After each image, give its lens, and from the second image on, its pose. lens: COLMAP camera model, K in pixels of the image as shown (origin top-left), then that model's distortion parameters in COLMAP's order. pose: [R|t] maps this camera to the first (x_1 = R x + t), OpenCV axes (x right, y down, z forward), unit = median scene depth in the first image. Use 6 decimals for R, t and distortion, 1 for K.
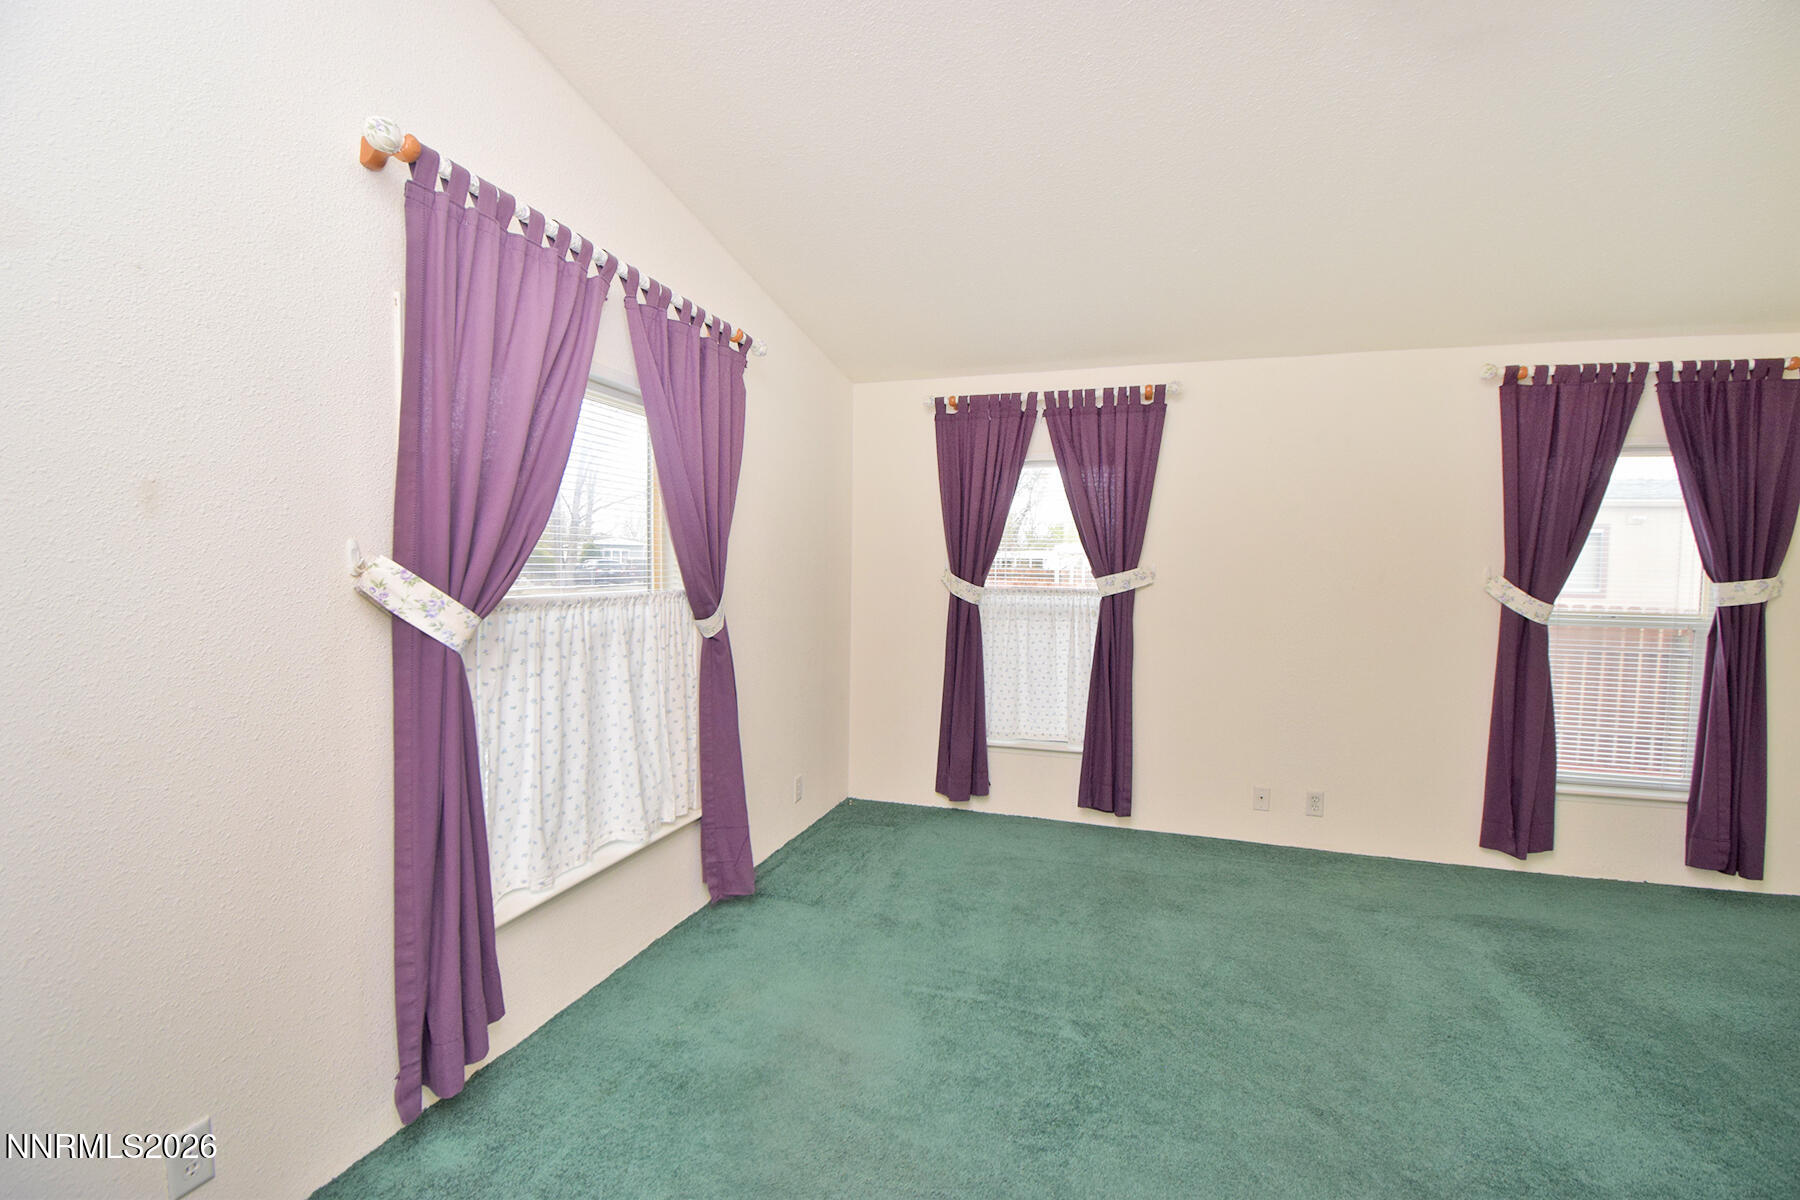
lens RADIAL K [[824.3, 0, 873.4], [0, 824.3, 613.7], [0, 0, 1]] dist [0.000873, -0.017679]
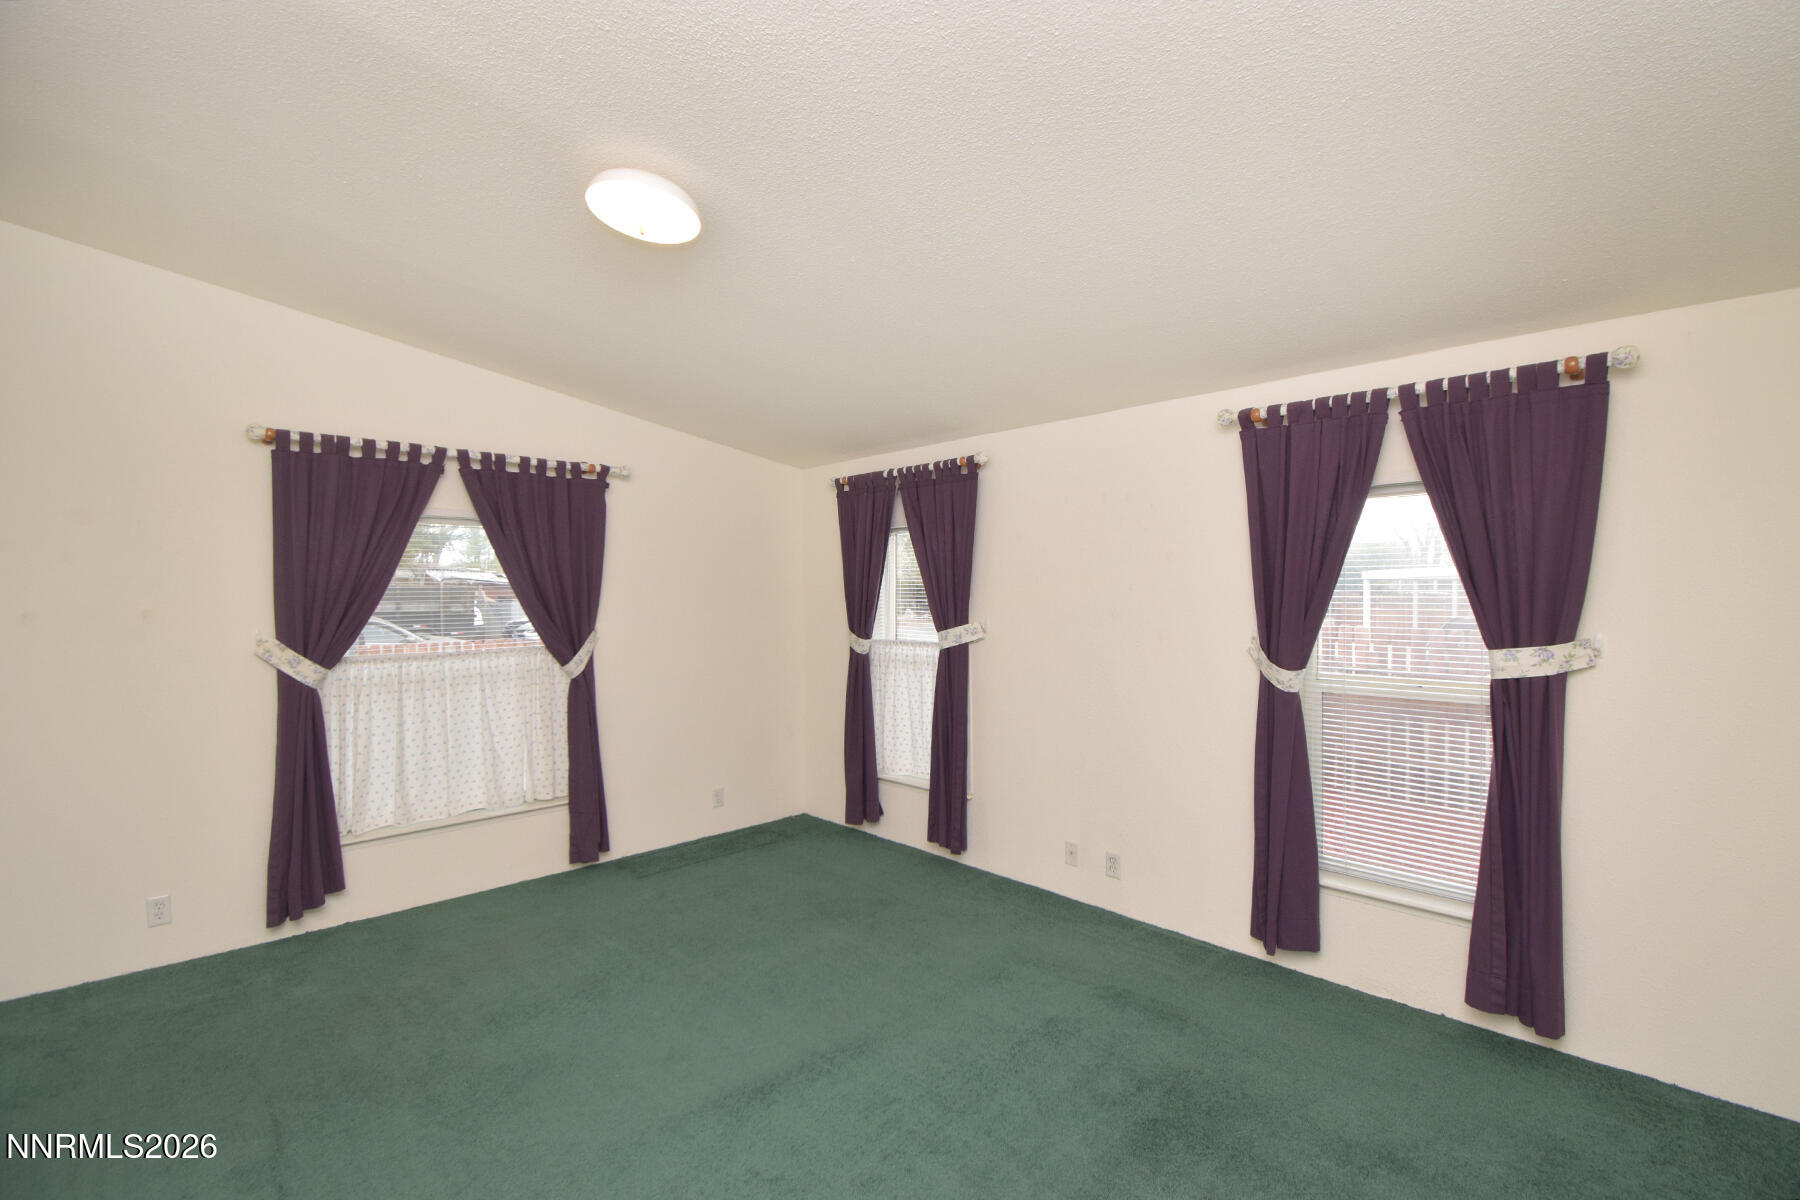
lens RADIAL K [[824.3, 0, 873.4], [0, 824.3, 613.7], [0, 0, 1]] dist [0.000873, -0.017679]
pose [[0.873301, -0.006604, -0.487136, 0.858395], [-0.007769, 0.999592, -0.027478, -0.043722], [0.487118, 0.027781, 0.872894, -0.006556]]
